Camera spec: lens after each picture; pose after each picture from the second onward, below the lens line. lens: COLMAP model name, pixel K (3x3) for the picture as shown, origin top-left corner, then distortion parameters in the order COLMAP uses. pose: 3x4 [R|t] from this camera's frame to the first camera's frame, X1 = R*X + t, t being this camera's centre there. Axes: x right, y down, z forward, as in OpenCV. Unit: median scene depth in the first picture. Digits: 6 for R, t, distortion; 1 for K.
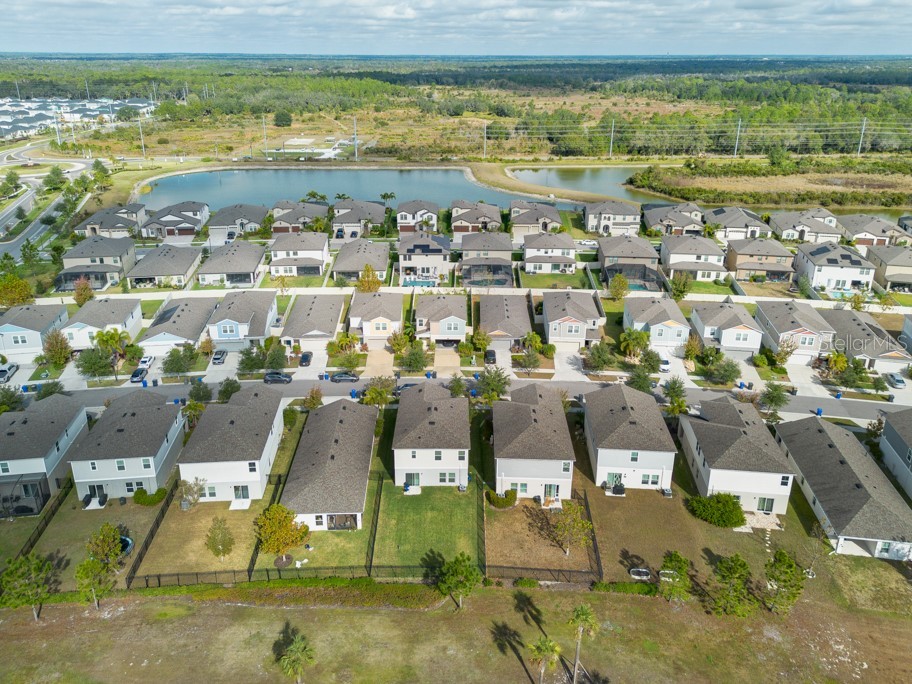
lens RADIAL K [[638.2, 0, 456.0], [0, 638.2, 342.0], [0, 0, 1]] dist [0.000062, -0.000980]
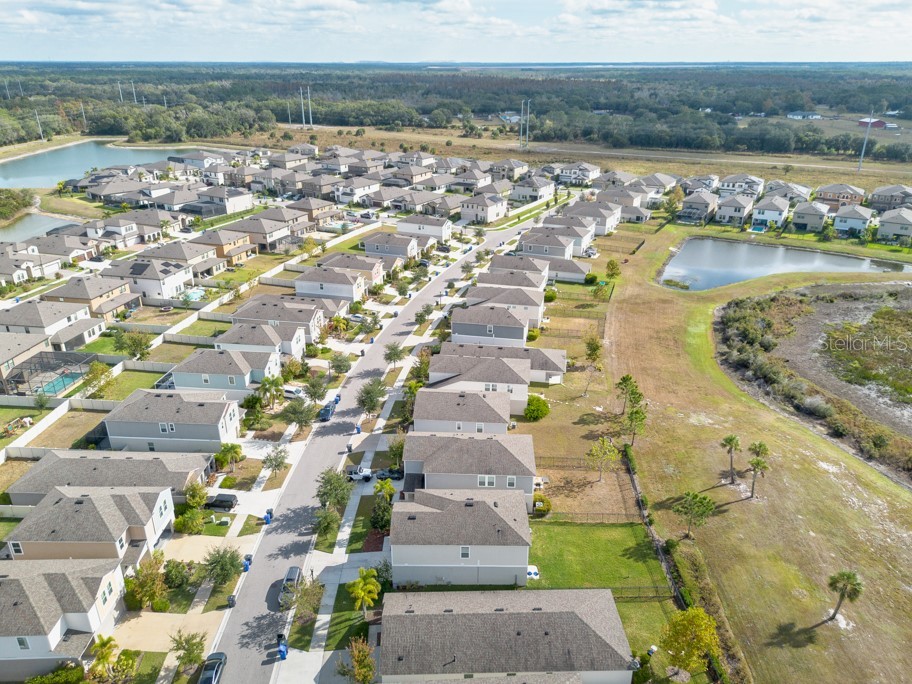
lens RADIAL K [[638.2, 0, 456.0], [0, 638.2, 342.0], [0, 0, 1]] dist [0.000062, -0.000980]
pose [[0.013025, -0.393679, 0.919156, -0.822400], [0.403937, 0.842960, 0.355320, -0.427014], [-0.914694, 0.366653, 0.170001, 0.889669]]
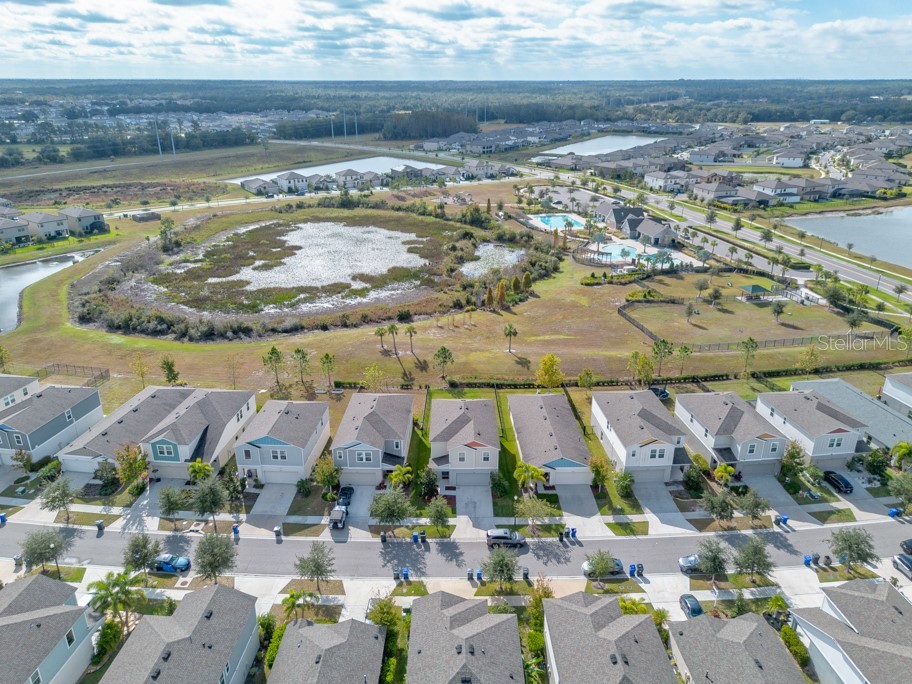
lens RADIAL K [[638.2, 0, 456.0], [0, 638.2, 342.0], [0, 0, 1]] dist [0.000062, -0.000980]
pose [[-0.999994, 0.001566, 0.002952, -0.032533], [0.003203, 0.701074, 0.713082, -0.848562], [-0.000953, 0.713087, -0.701075, 1.896632]]
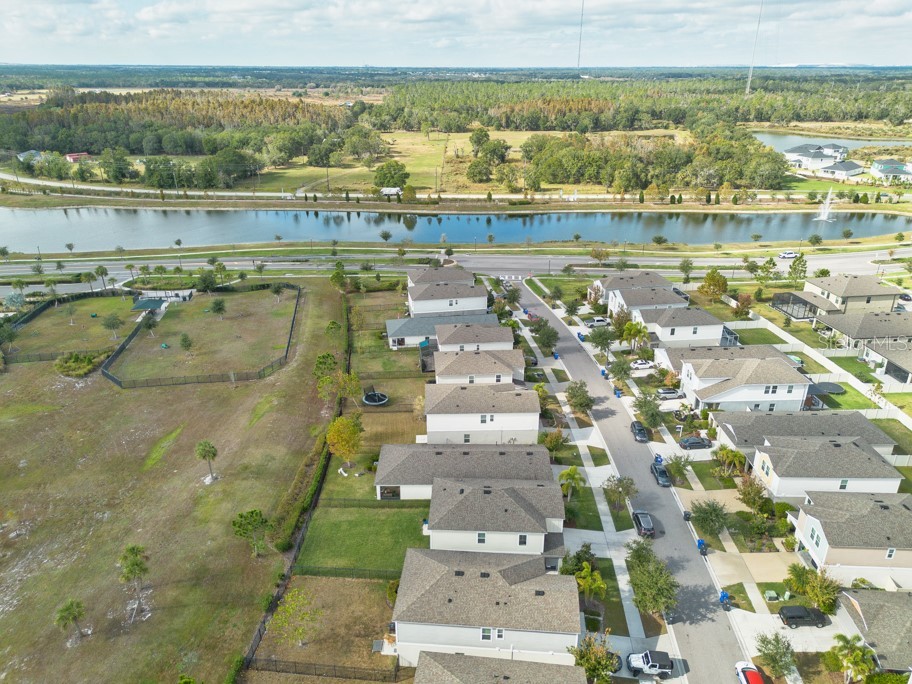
lens RADIAL K [[638.2, 0, 456.0], [0, 638.2, 342.0], [0, 0, 1]] dist [0.000062, -0.000980]
pose [[-0.043793, 0.394882, -0.917688, 0.760710], [-0.401081, 0.834344, 0.378159, -0.417814], [0.914995, 0.384628, 0.121841, 0.870255]]
